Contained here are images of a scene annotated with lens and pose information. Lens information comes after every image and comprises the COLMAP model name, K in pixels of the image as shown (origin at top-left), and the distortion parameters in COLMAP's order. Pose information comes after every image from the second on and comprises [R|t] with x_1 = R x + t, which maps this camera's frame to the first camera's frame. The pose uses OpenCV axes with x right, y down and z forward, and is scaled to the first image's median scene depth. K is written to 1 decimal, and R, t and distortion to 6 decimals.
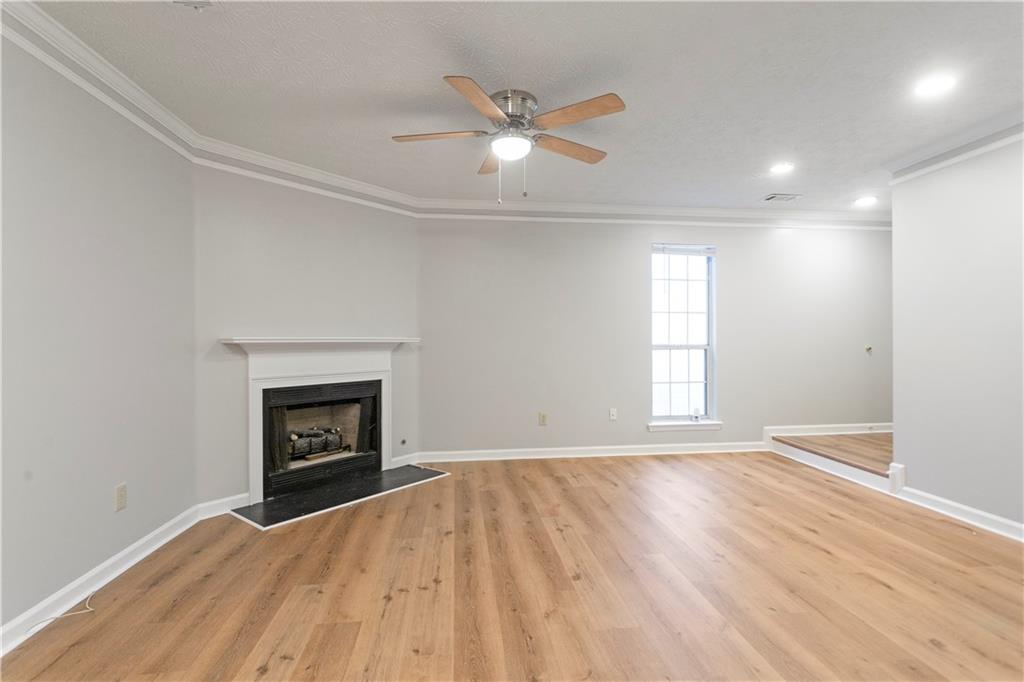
lens RADIAL K [[485.2, 0, 518.0], [0, 485.2, 340.4], [0, 0, 1]] dist [0.001291, 0.000665]
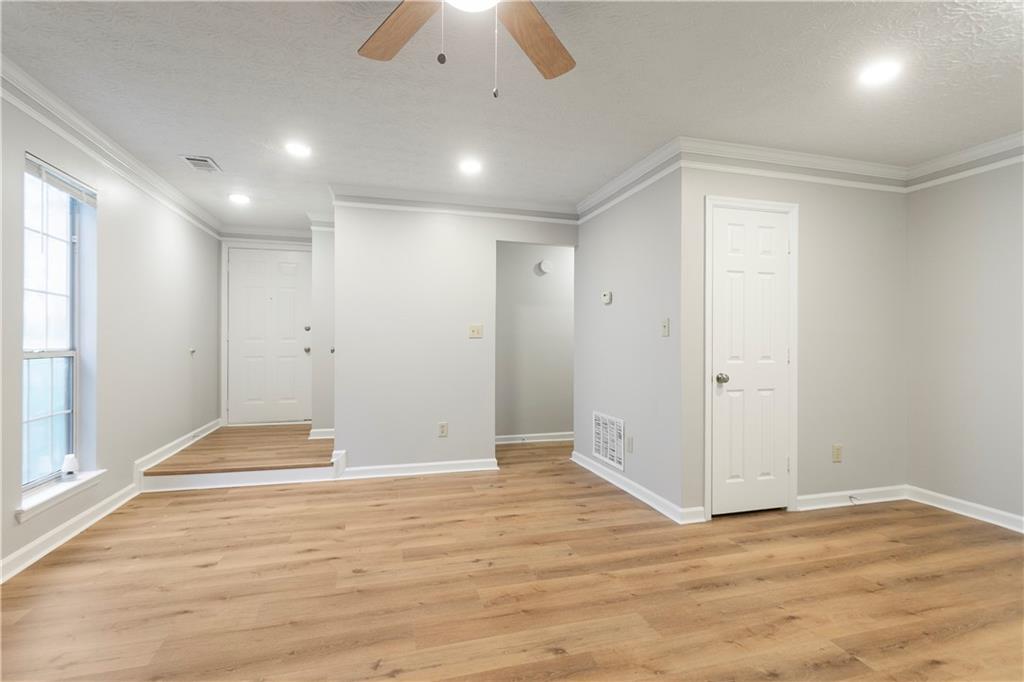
lens RADIAL K [[484.5, 0, 508.7], [0, 484.5, 343.7], [0, 0, 1]] dist [0.002458, -0.000029]
pose [[-0.152081, 0.000435, 0.988368, -0.425757], [-0.004192, 0.999991, -0.001085, 0.000953], [-0.988359, -0.004308, -0.152078, 0.809798]]
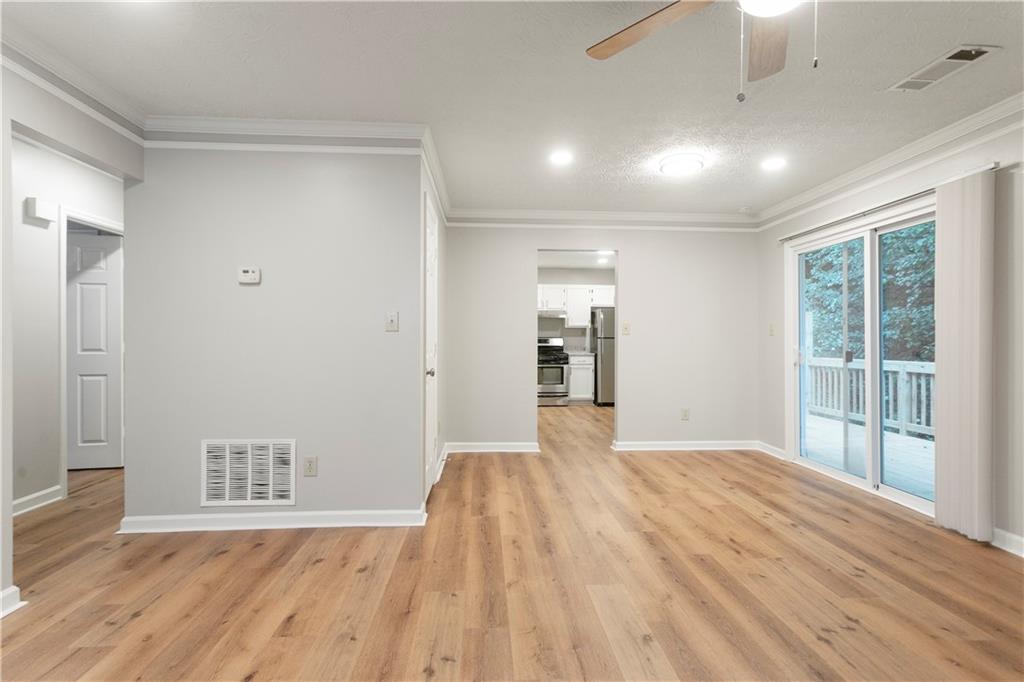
lens RADIAL K [[491.0, 0, 515.1], [0, 491.0, 345.5], [0, 0, 1]] dist [0.005150, 0.000939]
pose [[-0.998218, 0.001080, 0.059659, 0.195231], [0.001688, 0.999947, 0.010146, 0.000793], [-0.059644, 0.010229, -0.998167, 1.224795]]
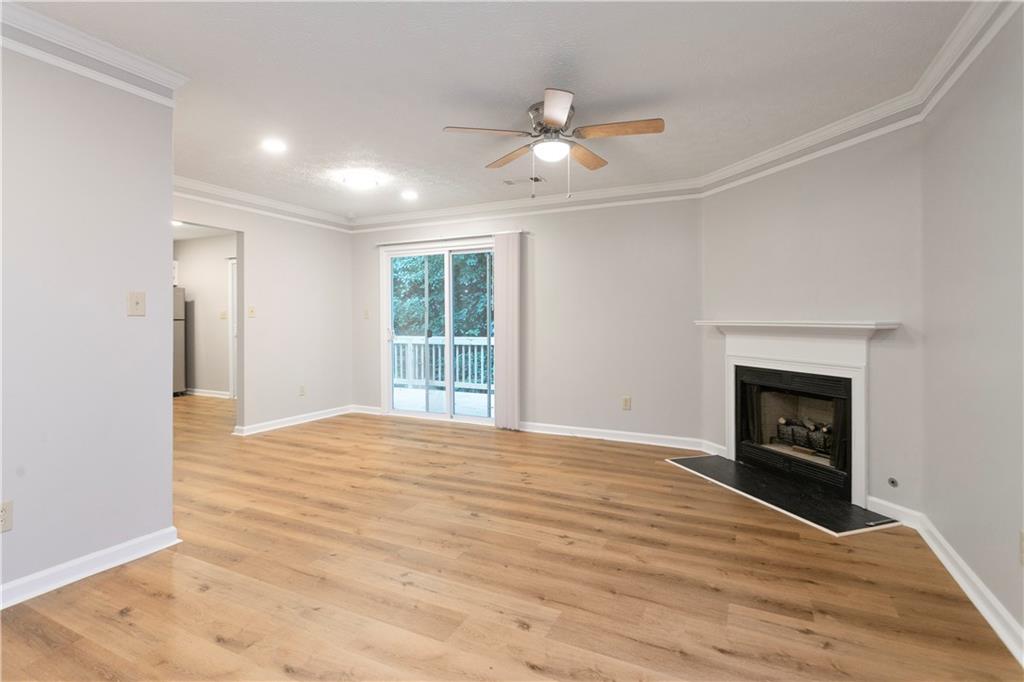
lens RADIAL K [[497.5, 0, 512.0], [0, 497.5, 341.0], [0, 0, 1]] dist [-0.000756, 0.000412]
pose [[-0.553140, 0.039031, -0.832174, 0.758528], [0.002446, 0.998974, 0.045229, -0.012553], [0.833085, 0.022982, -0.552668, 1.205646]]
